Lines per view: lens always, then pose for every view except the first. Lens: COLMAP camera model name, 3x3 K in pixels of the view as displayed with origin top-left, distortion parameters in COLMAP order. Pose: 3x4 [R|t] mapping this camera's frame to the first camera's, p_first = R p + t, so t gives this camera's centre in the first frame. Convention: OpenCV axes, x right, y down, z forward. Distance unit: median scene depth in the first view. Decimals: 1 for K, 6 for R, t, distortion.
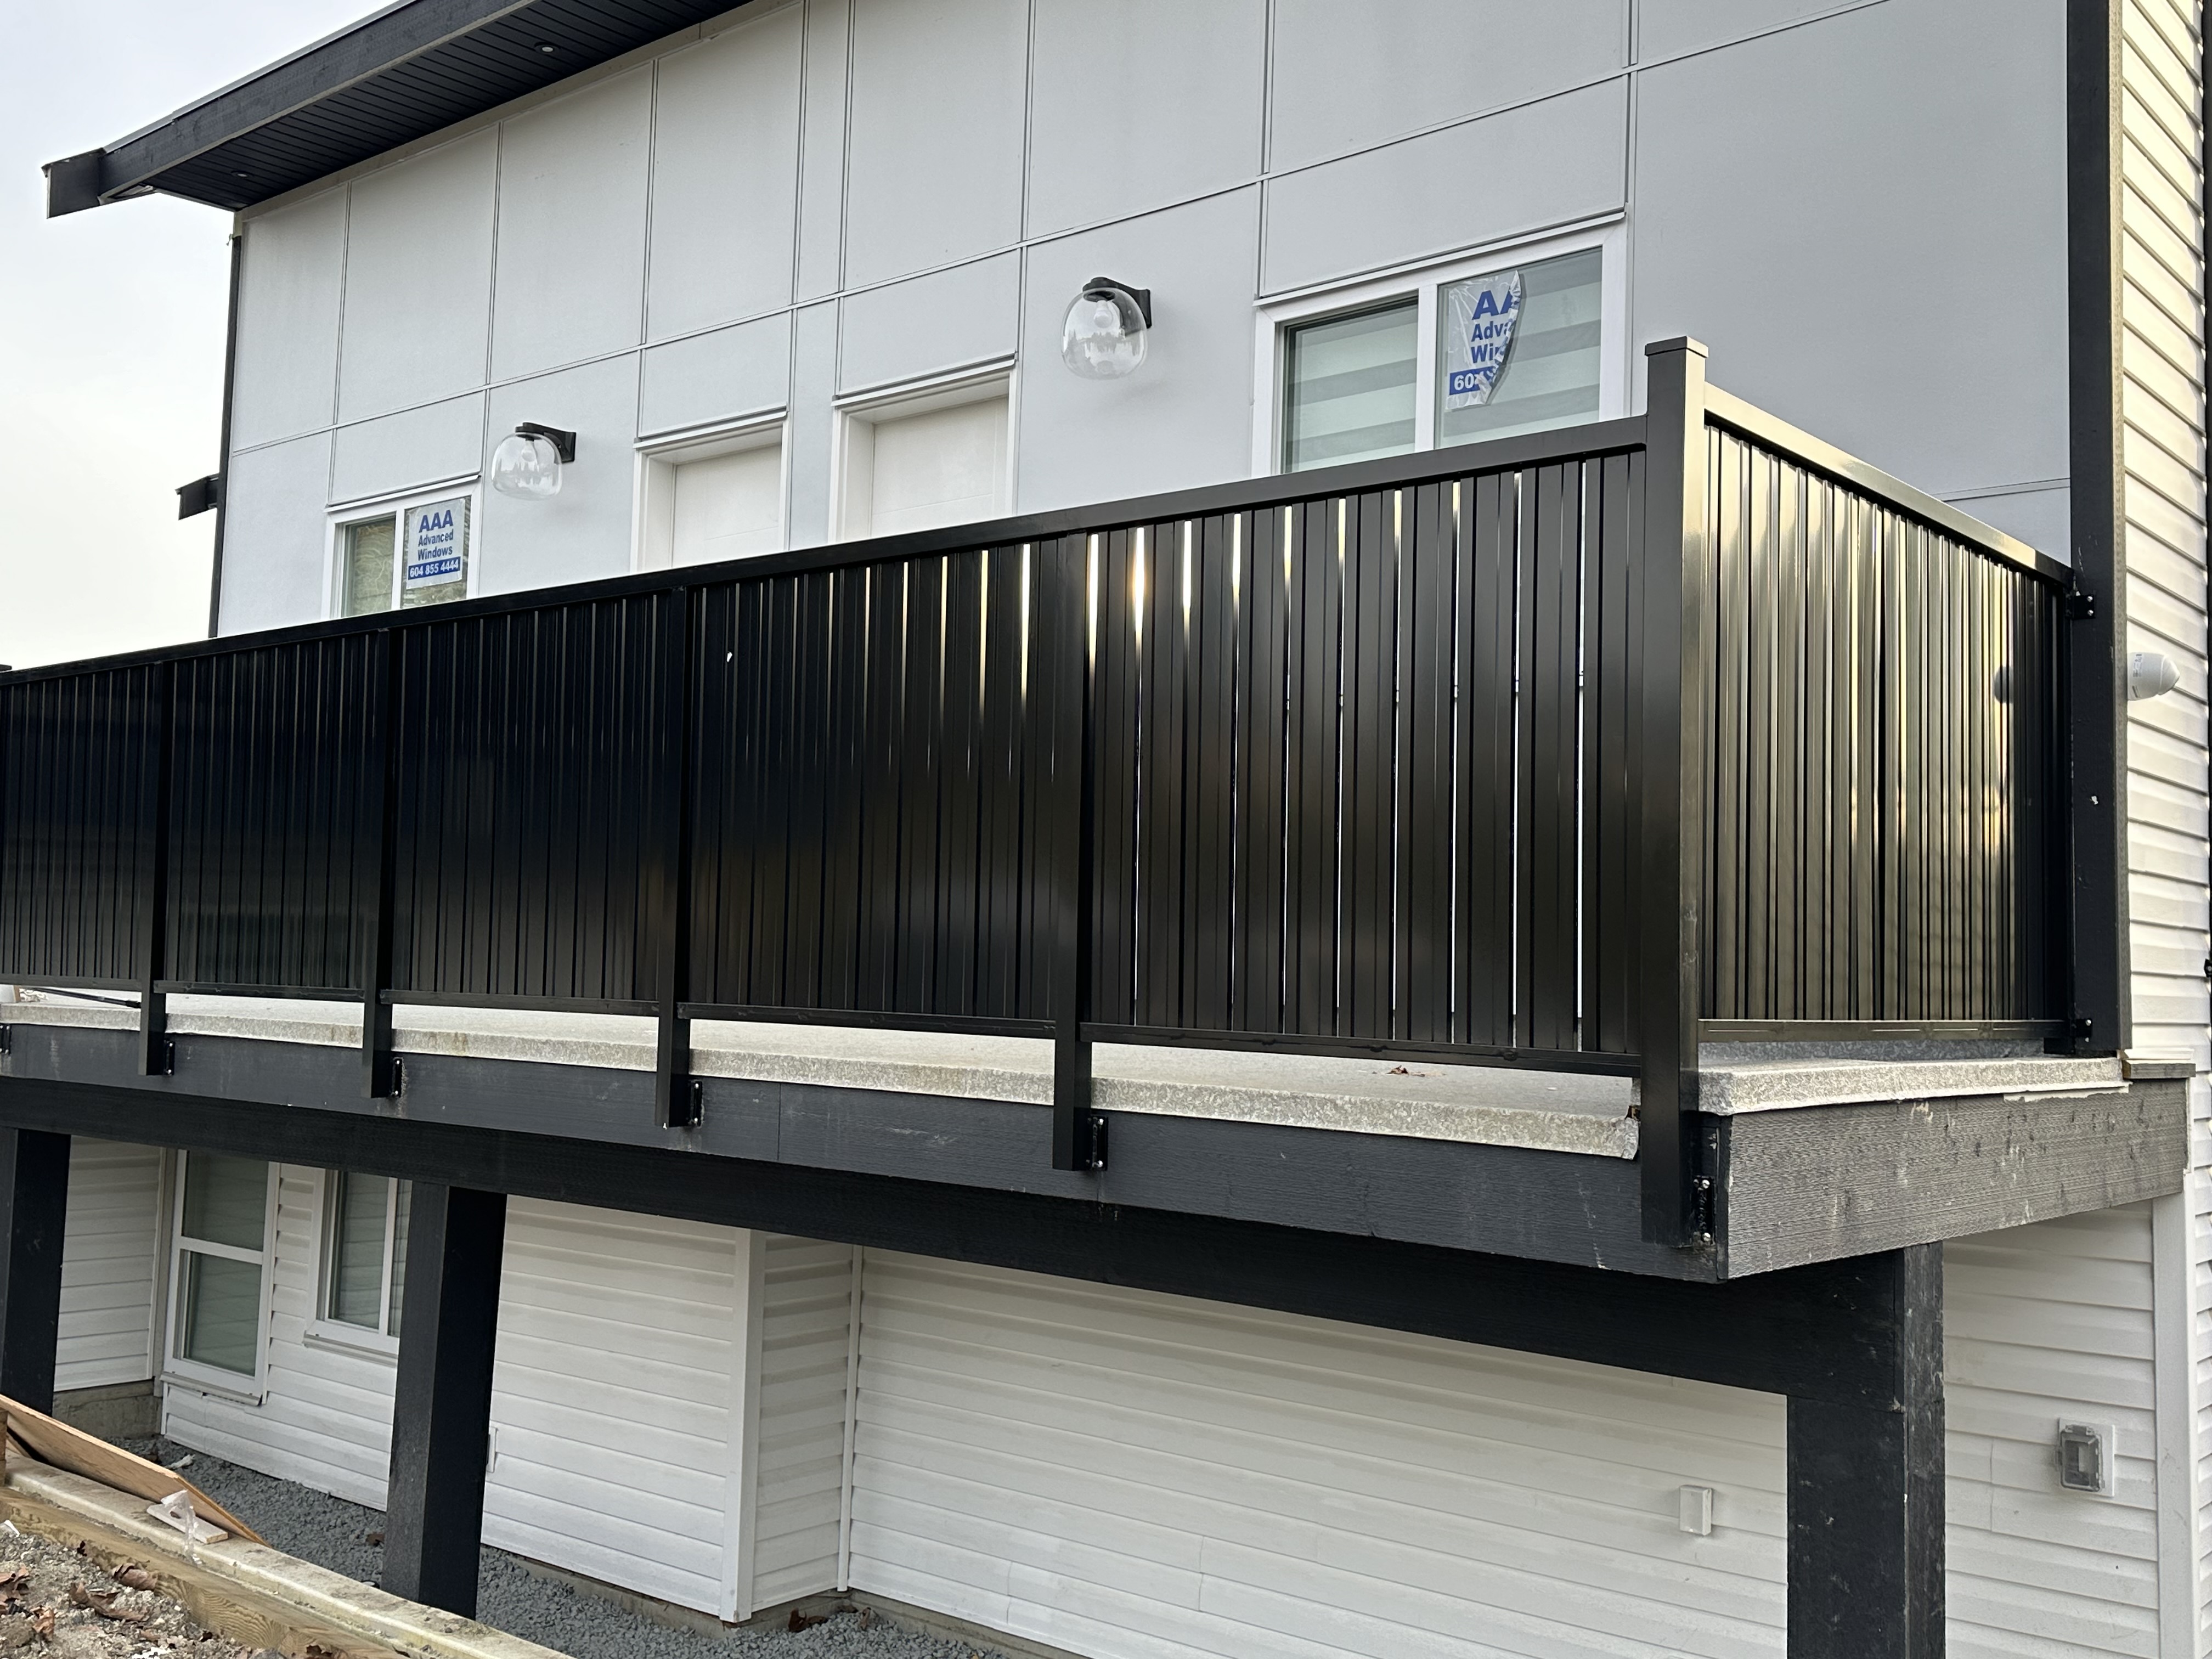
lens RADIAL K [[2156.2, 0, 1107.3], [0, 2156.2, 782.5], [0, 0, 1]] dist [0.147527, -0.293651]
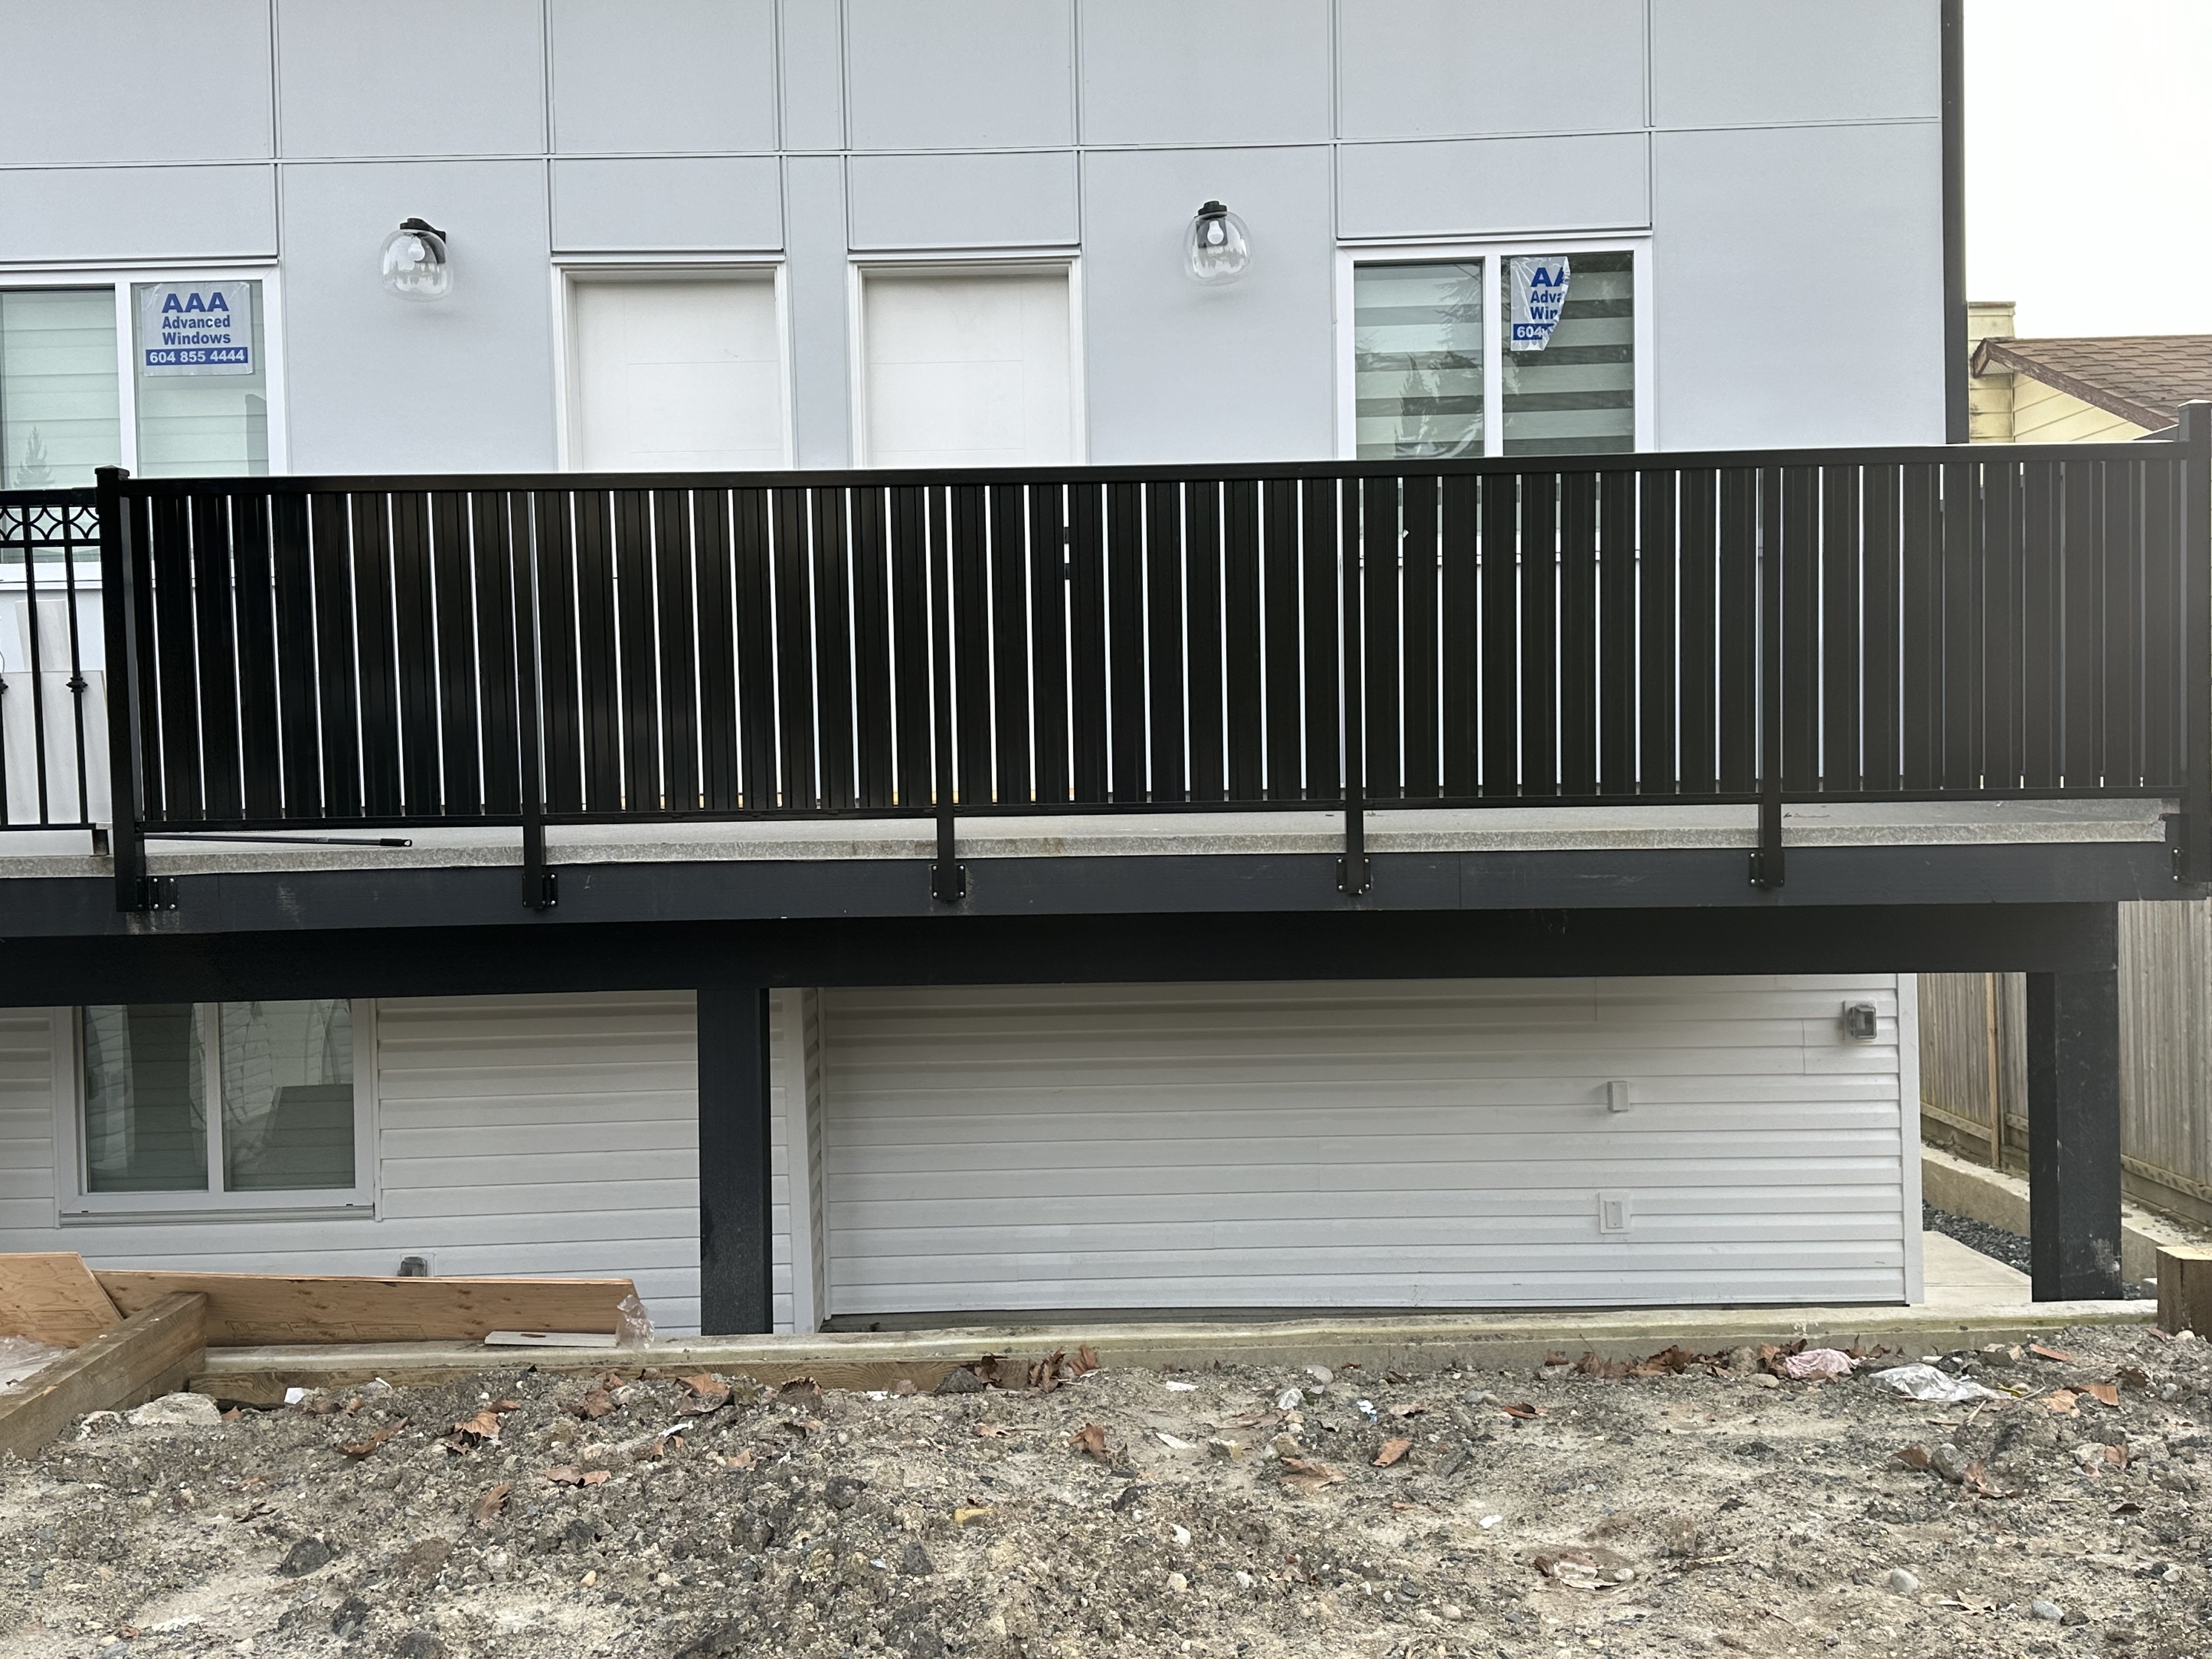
lens RADIAL K [[2157.9, 0, 1106.0], [0, 2157.9, 829.5], [0, 0, 1]] dist [0.062510, -0.025797]
pose [[0.760046, -0.059054, 0.647180, -0.953572], [-0.017542, 0.993636, 0.111268, -0.018037], [-0.649632, -0.095921, 0.754173, 0.098426]]
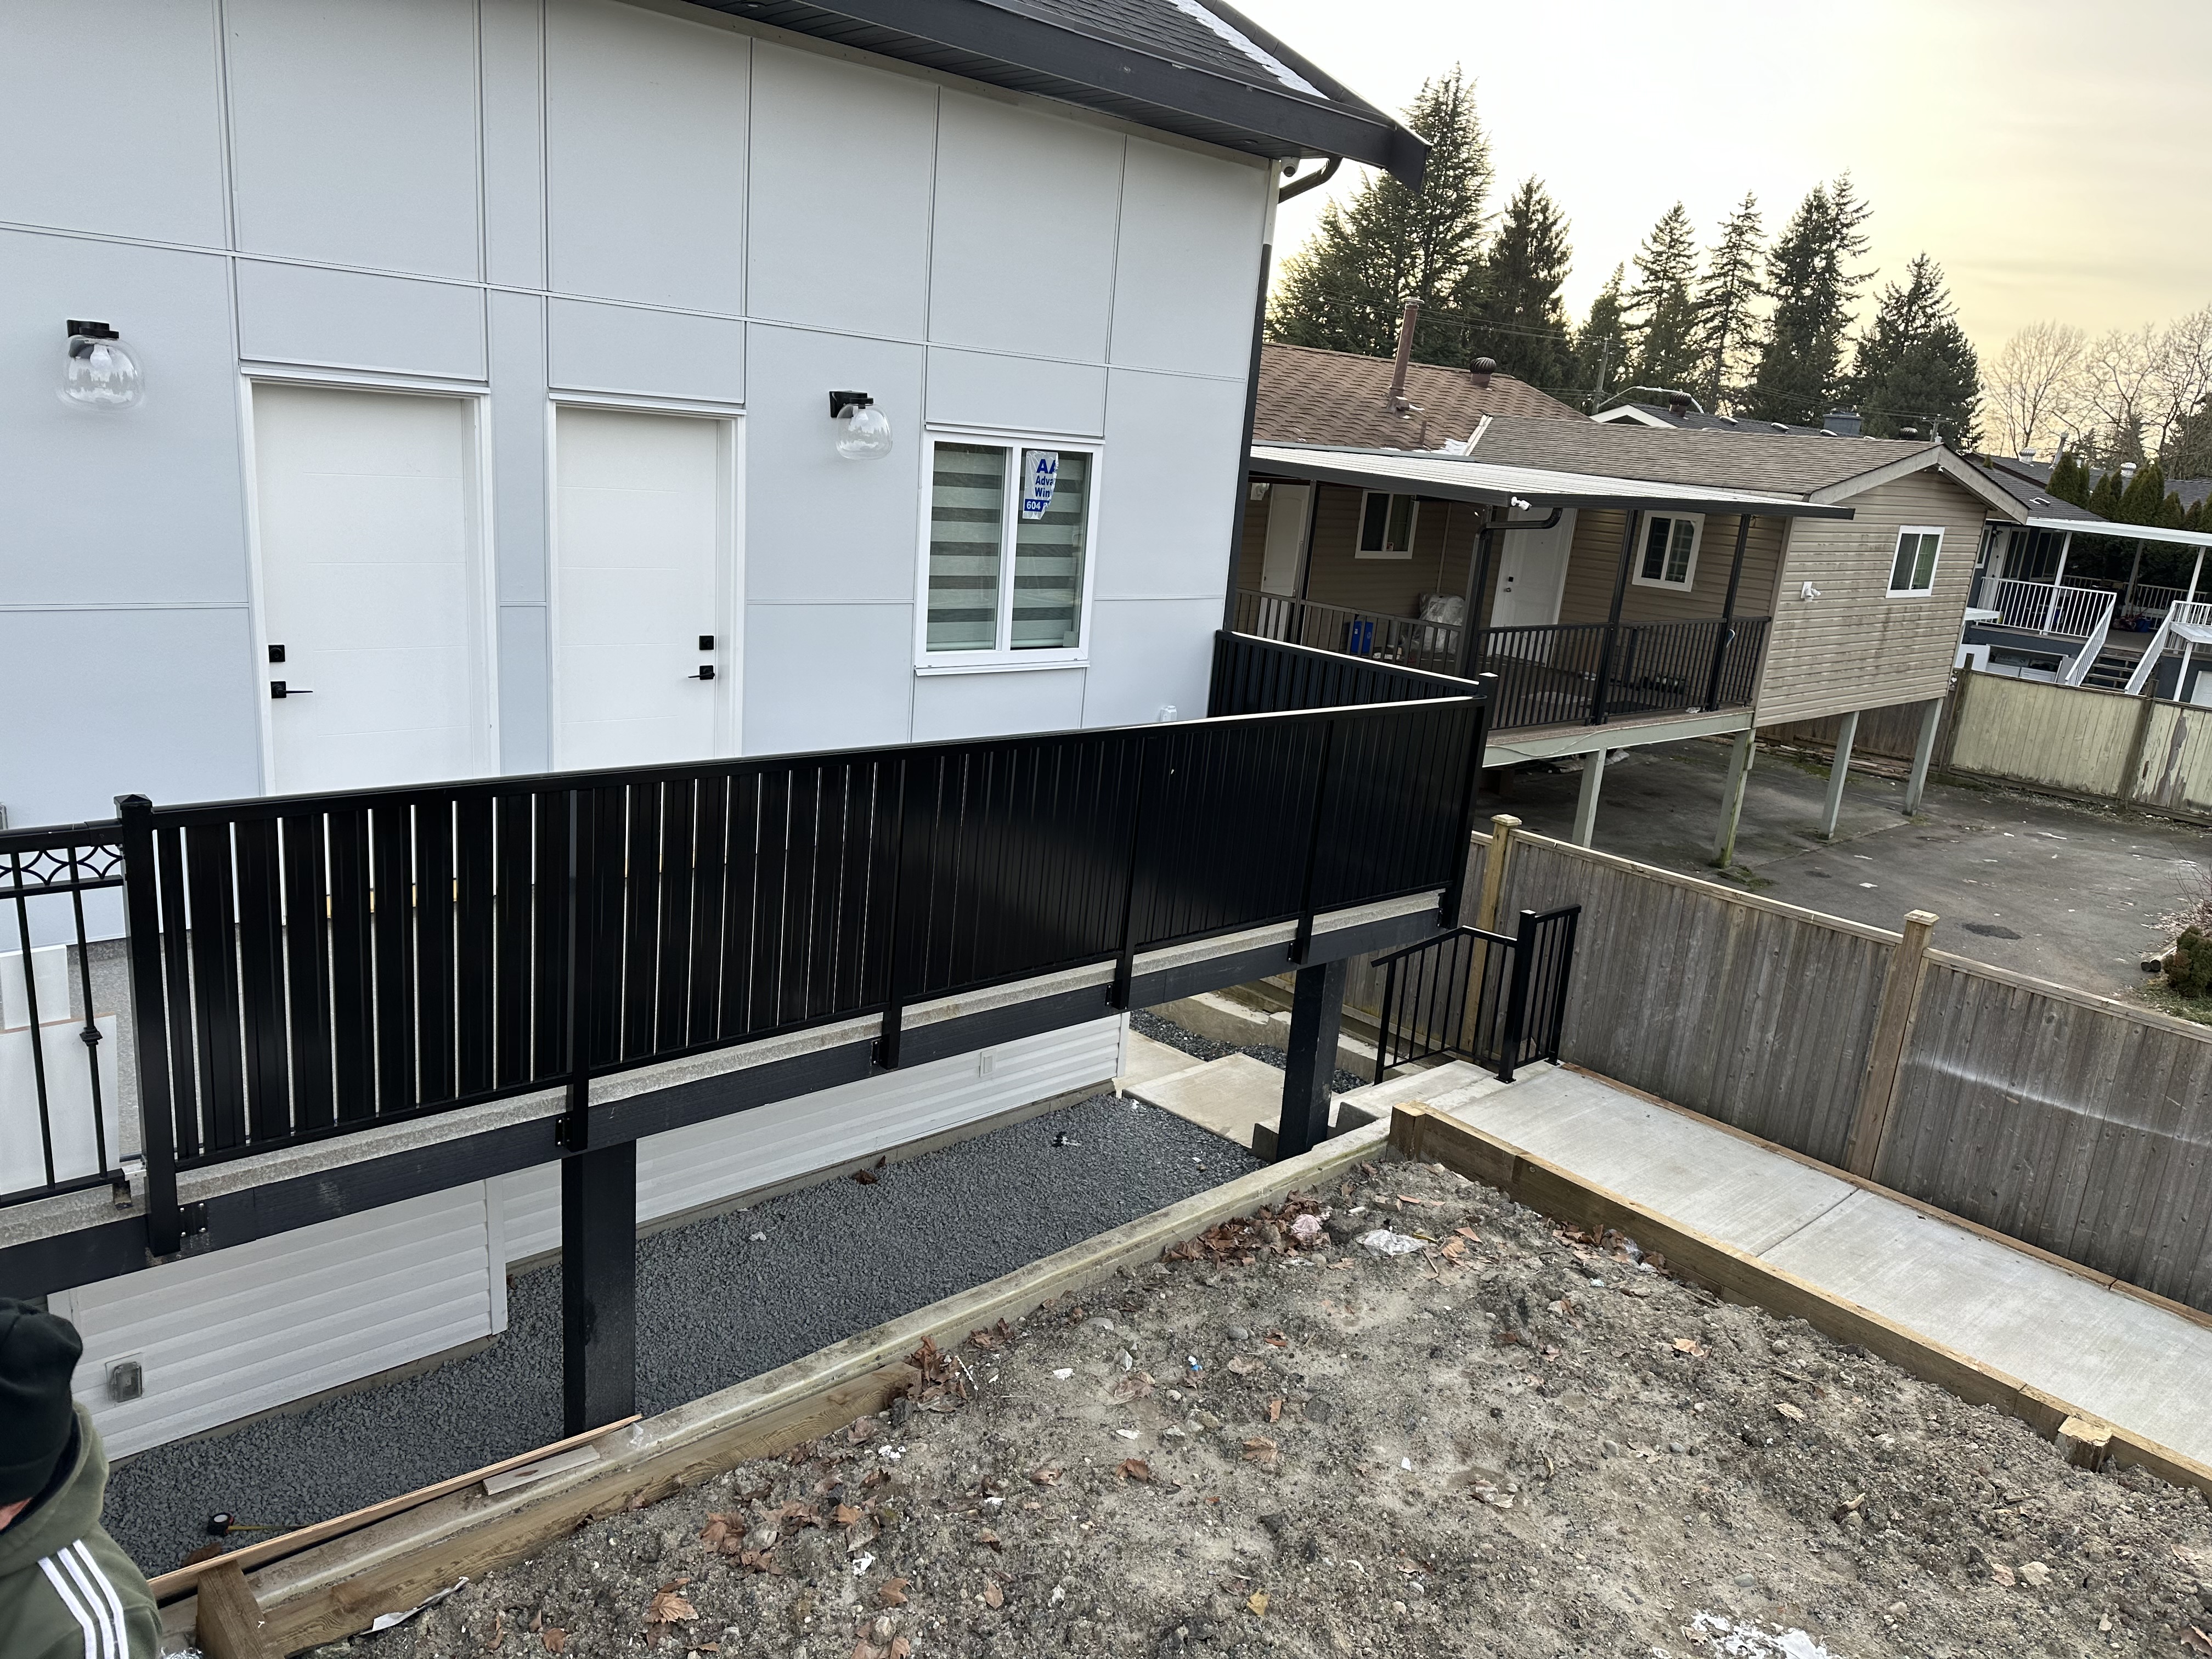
lens RADIAL K [[1550.3, 0, 1106.0], [0, 1550.3, 829.5], [0, 0, 1]] dist [0.005696, -0.000718]
pose [[0.111943, -0.270050, 0.956317, -1.210458], [-0.173615, 0.942249, 0.286400, -0.314538], [-0.978431, -0.198091, 0.058593, 0.790033]]
